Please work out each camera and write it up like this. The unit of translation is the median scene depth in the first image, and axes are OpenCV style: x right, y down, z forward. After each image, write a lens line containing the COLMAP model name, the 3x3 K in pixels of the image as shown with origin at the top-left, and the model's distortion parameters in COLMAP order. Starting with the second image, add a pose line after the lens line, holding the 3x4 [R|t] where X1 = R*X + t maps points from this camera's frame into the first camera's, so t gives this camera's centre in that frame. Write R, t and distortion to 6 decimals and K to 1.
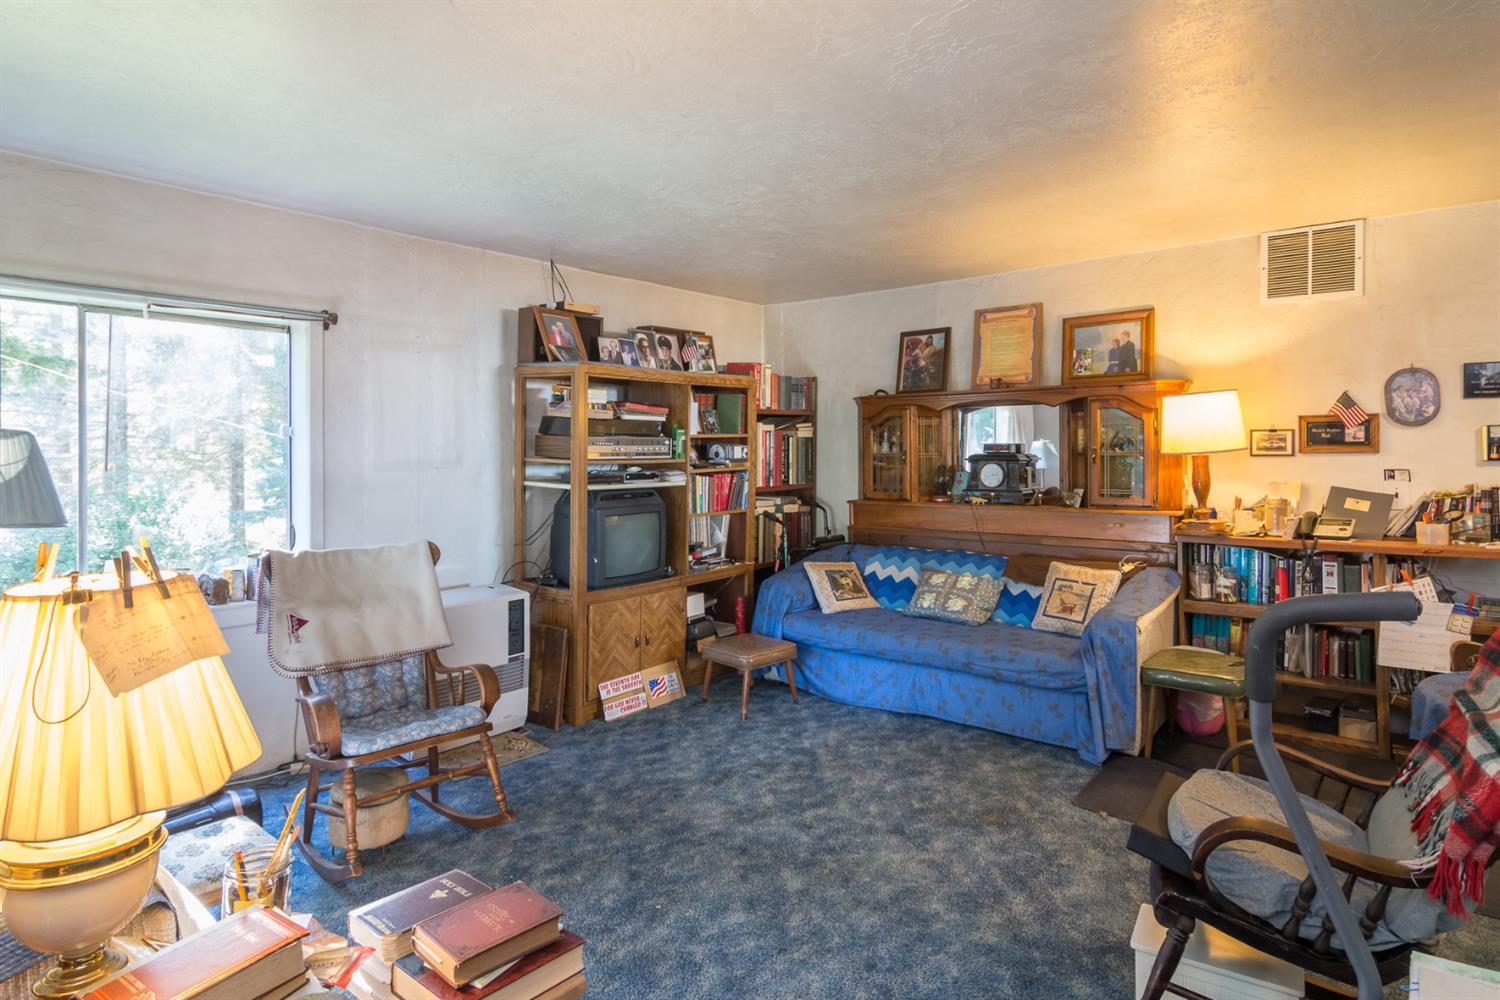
lens RADIAL K [[848.9, 0, 729.0], [0, 848.9, 448.8], [0, 0, 1]] dist [-0.001207, -0.000329]
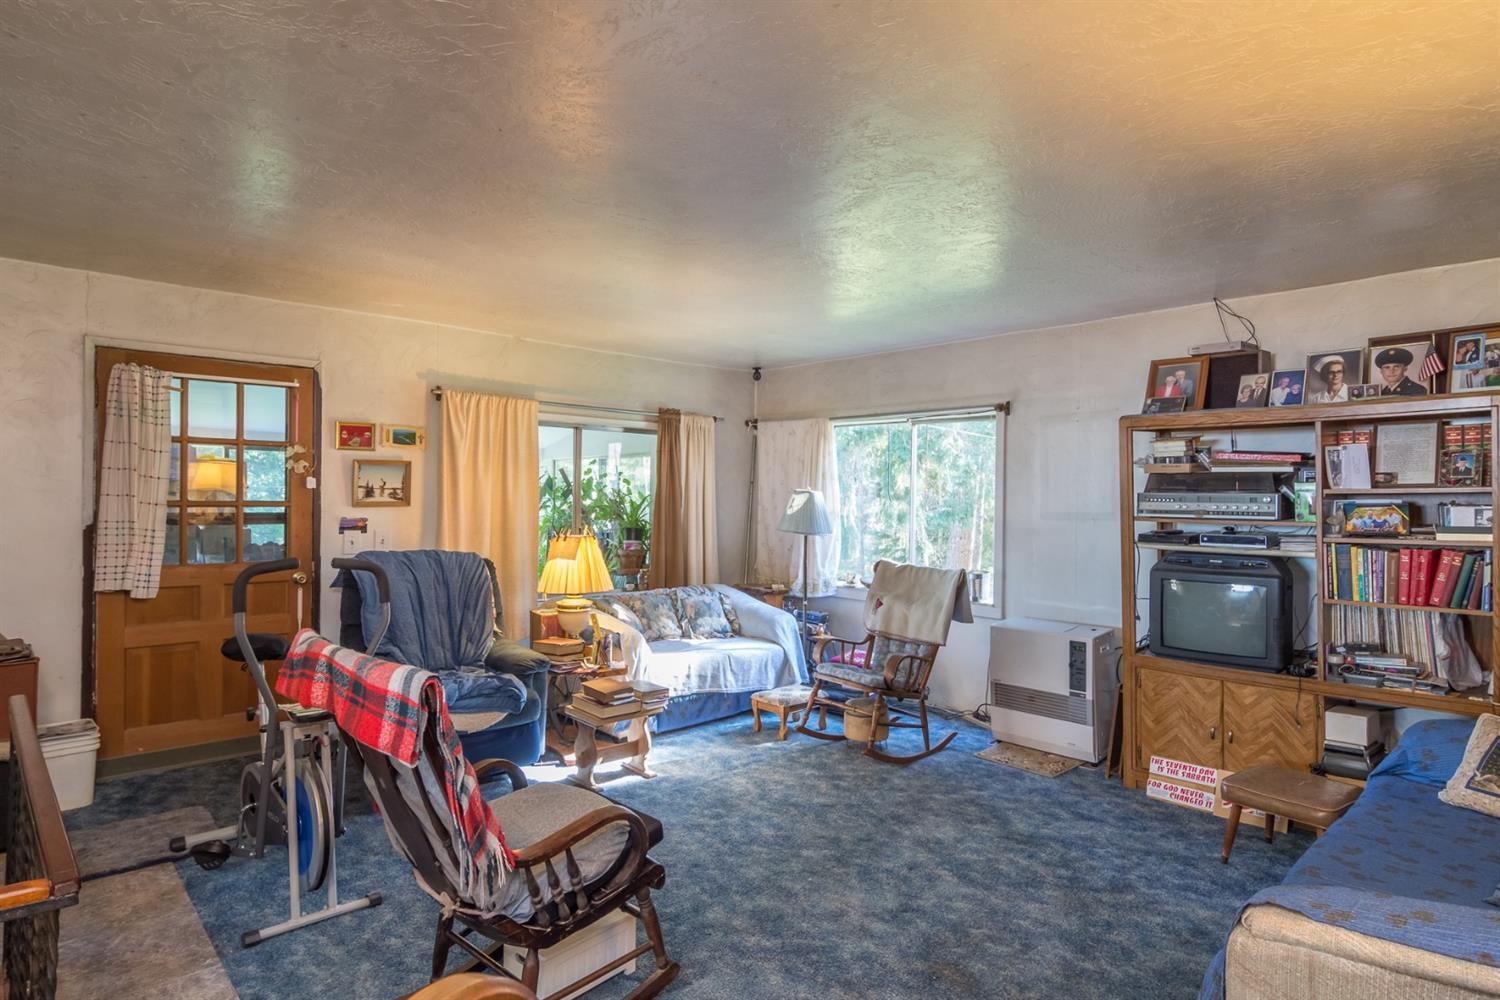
lens RADIAL K [[854.4, 0, 750.0], [0, 854.4, 500.0], [0, 0, 1]] dist [-0.000433, -0.000106]
pose [[-0.149131, 0.010411, -0.988763, 0.929025], [-0.007020, 0.999908, 0.011588, -0.015138], [0.988793, 0.008669, -0.149044, 0.765801]]
